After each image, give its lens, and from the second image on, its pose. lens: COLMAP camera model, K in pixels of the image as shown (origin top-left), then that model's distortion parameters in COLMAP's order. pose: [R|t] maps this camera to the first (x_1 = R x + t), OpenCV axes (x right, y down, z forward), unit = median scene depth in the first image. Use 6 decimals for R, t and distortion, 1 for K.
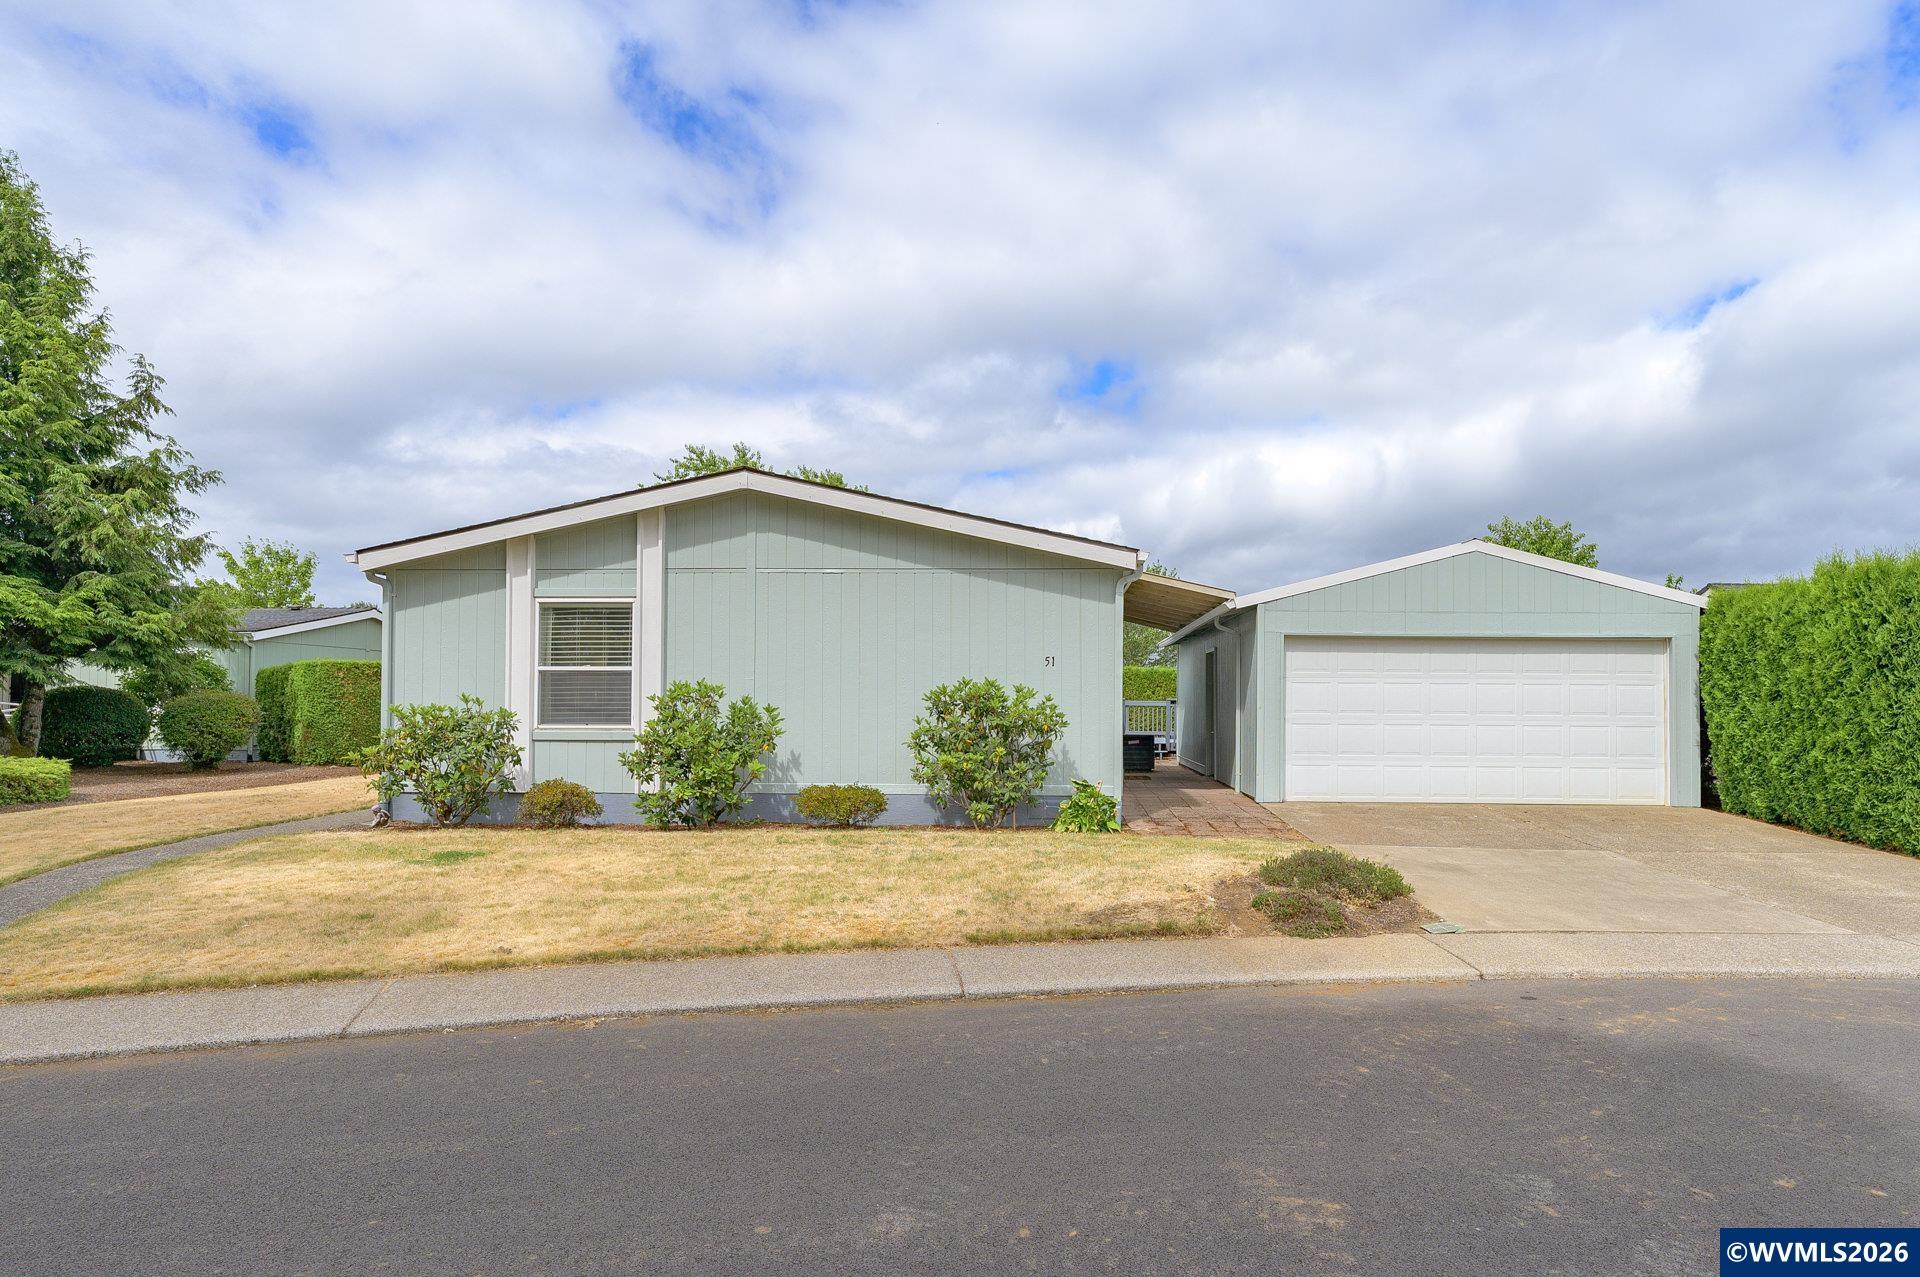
lens RADIAL K [[1052.4, 0, 1039.7], [0, 1052.4, 704.3], [0, 0, 1]] dist [-0.001313, -0.001212]
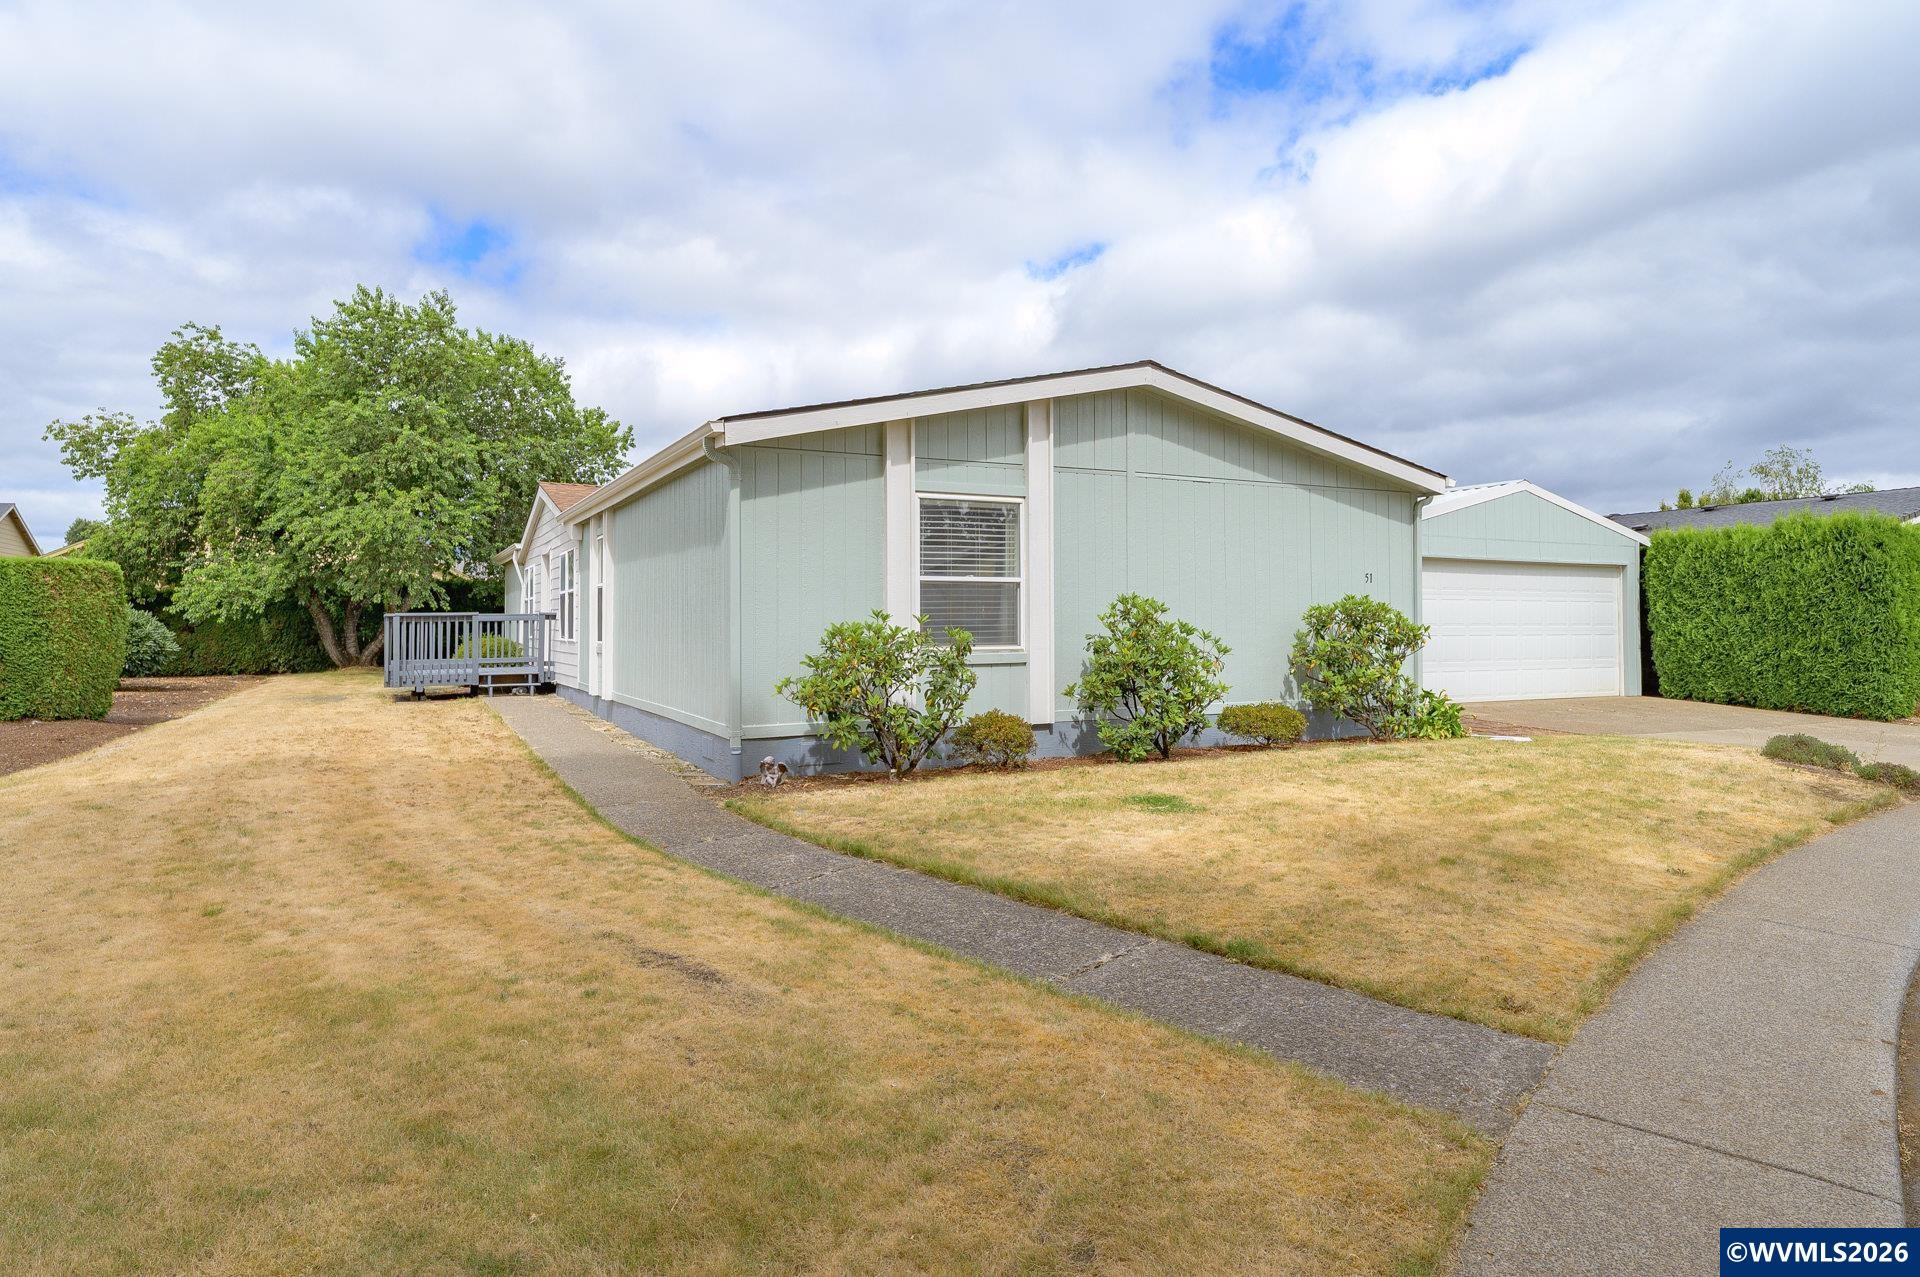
lens RADIAL K [[1142.3, 0, 963.6], [0, 1142.3, 577.1], [0, 0, 1]] dist [0.000964, -0.001349]
pose [[0.866174, 0.012610, 0.499583, -0.769367], [0.007020, 0.999276, -0.037395, -0.001680], [-0.499692, 0.035897, 0.865459, 0.187107]]
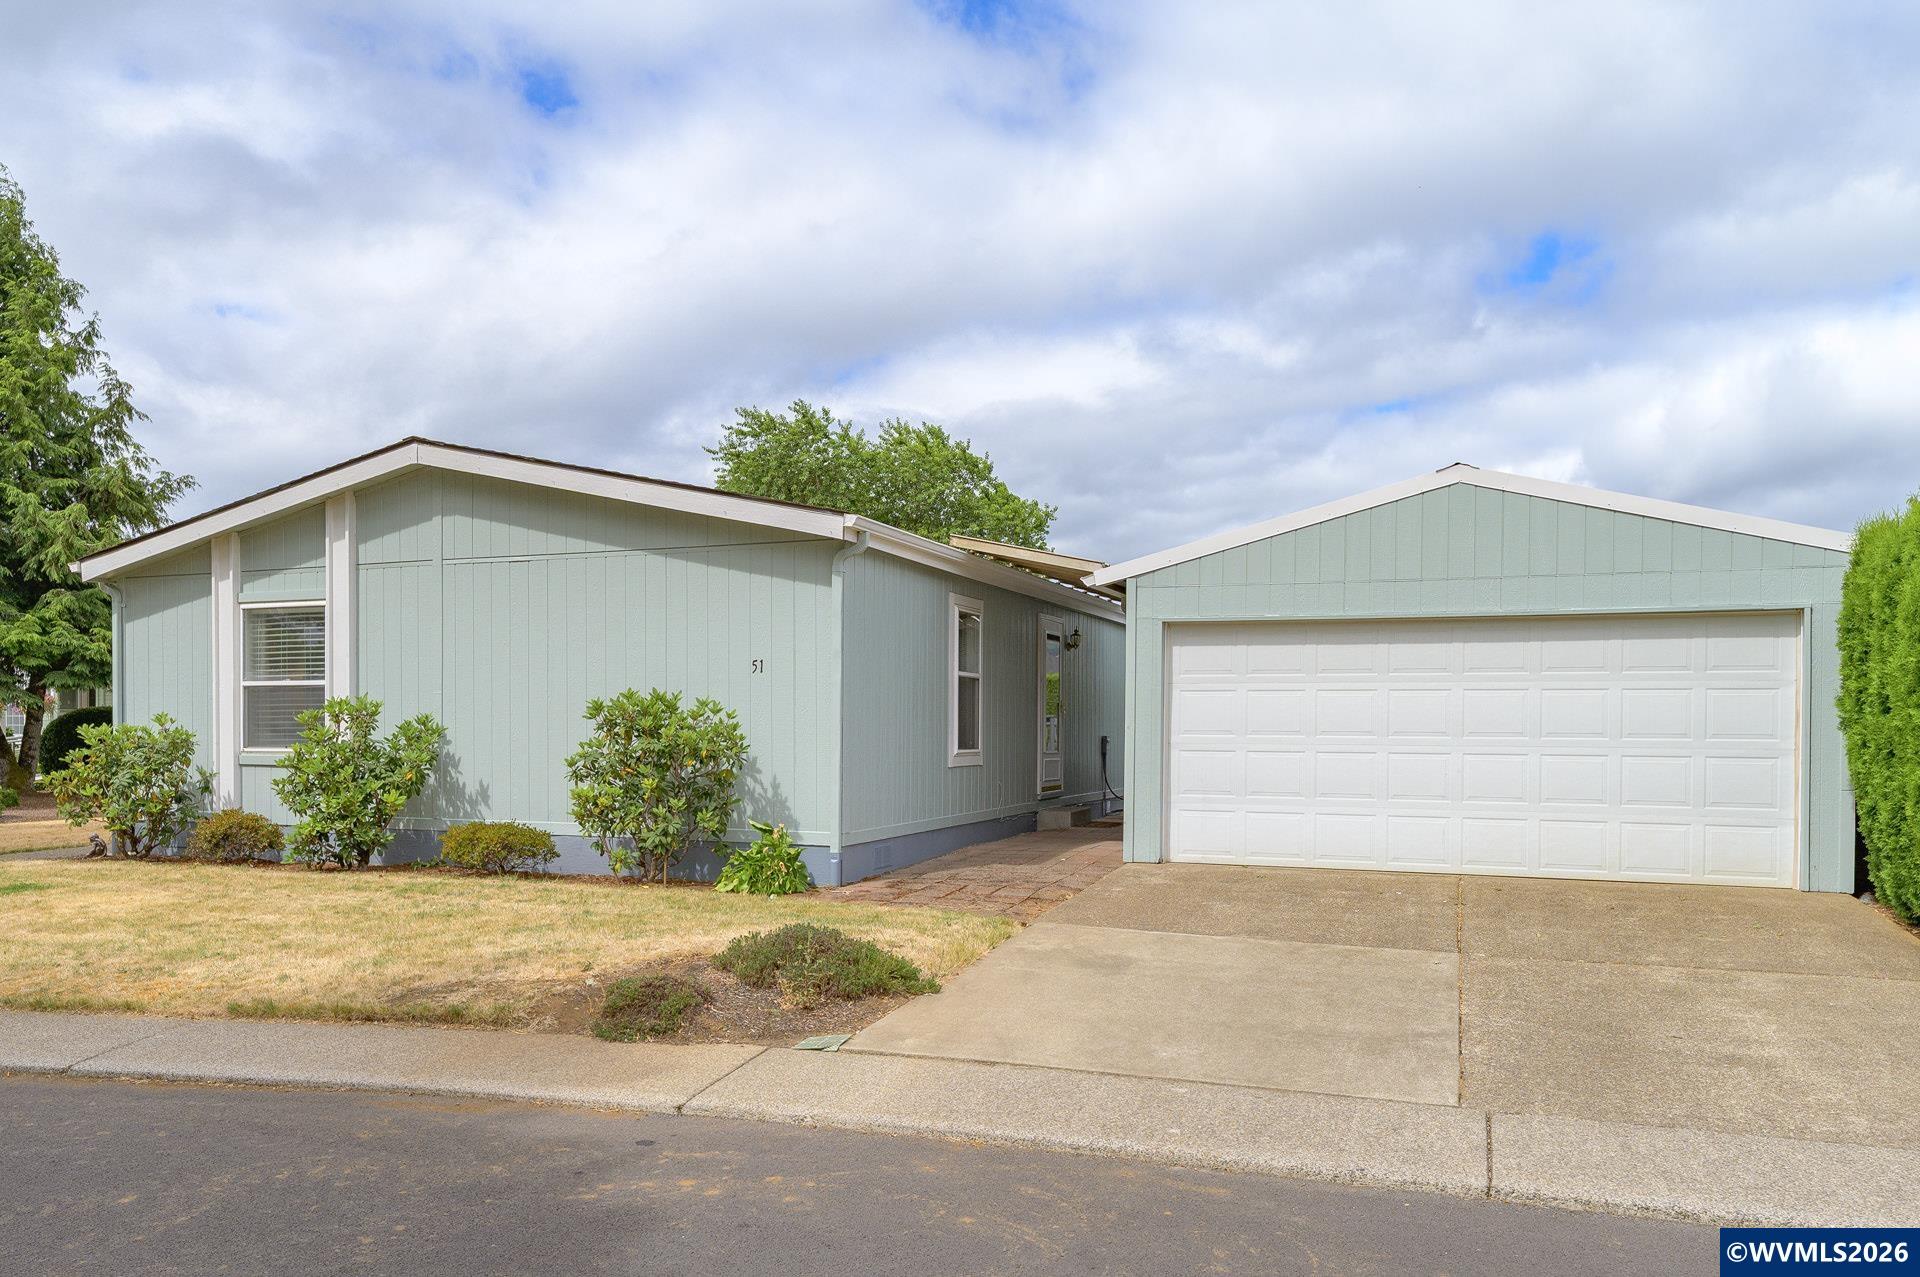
lens RADIAL K [[1394.0, 0, 965.9], [0, 1394.0, 720.8], [0, 0, 1]] dist [-0.003533, -0.003002]
pose [[0.939741, -0.003477, -0.341869, 0.427074], [0.001895, 0.999986, -0.004963, 0.003553], [0.341881, 0.004016, 0.939735, 0.093810]]
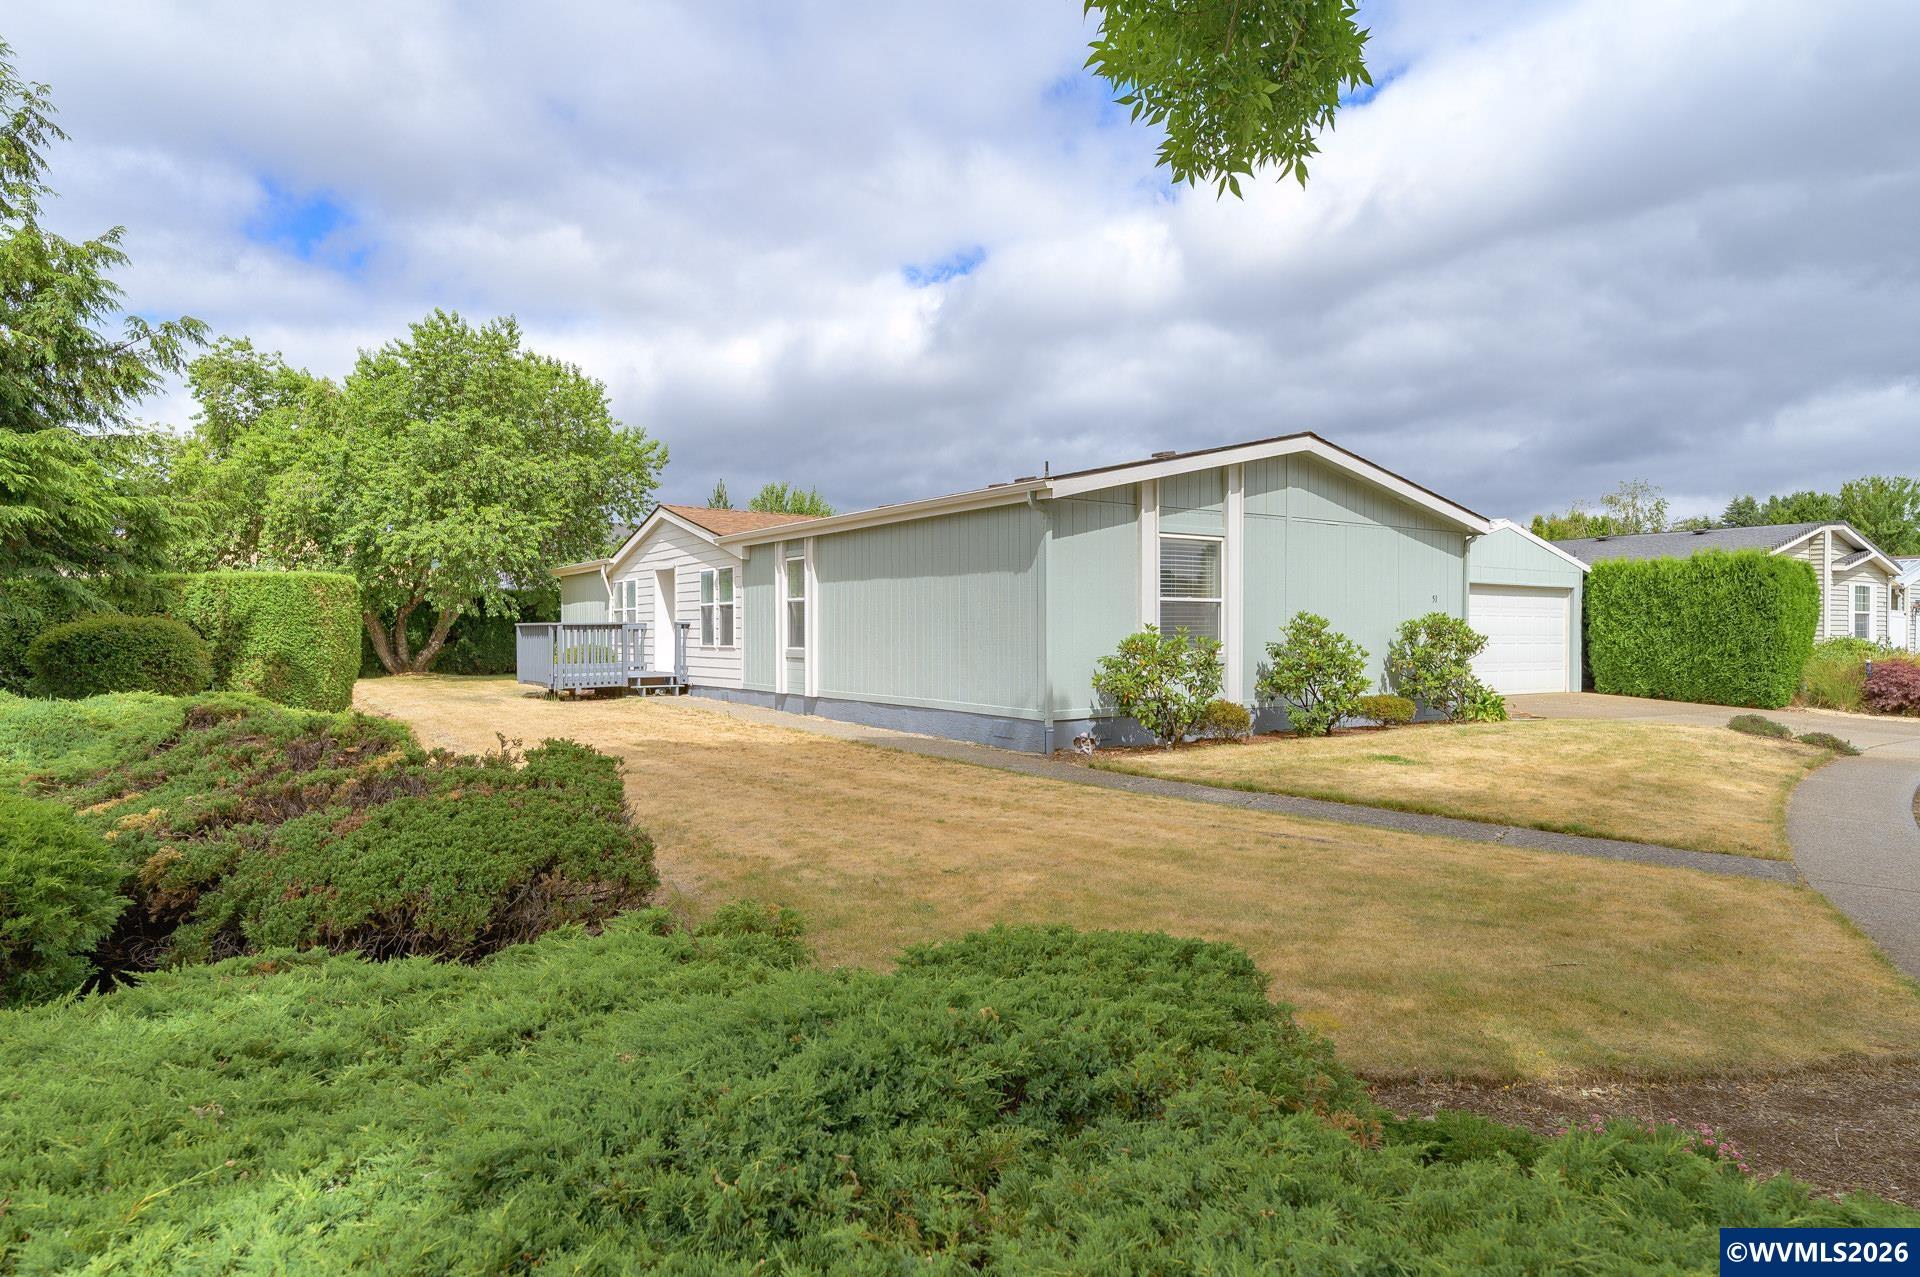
lens RADIAL K [[1149.8, 0, 954.7], [0, 1149.8, 678.9], [0, 0, 1]] dist [-0.011451, 0.000573]
pose [[0.798624, -0.030116, 0.601077, -1.165178], [0.003991, 0.998990, 0.044751, -0.005872], [-0.601817, -0.033341, 0.797937, 0.164303]]
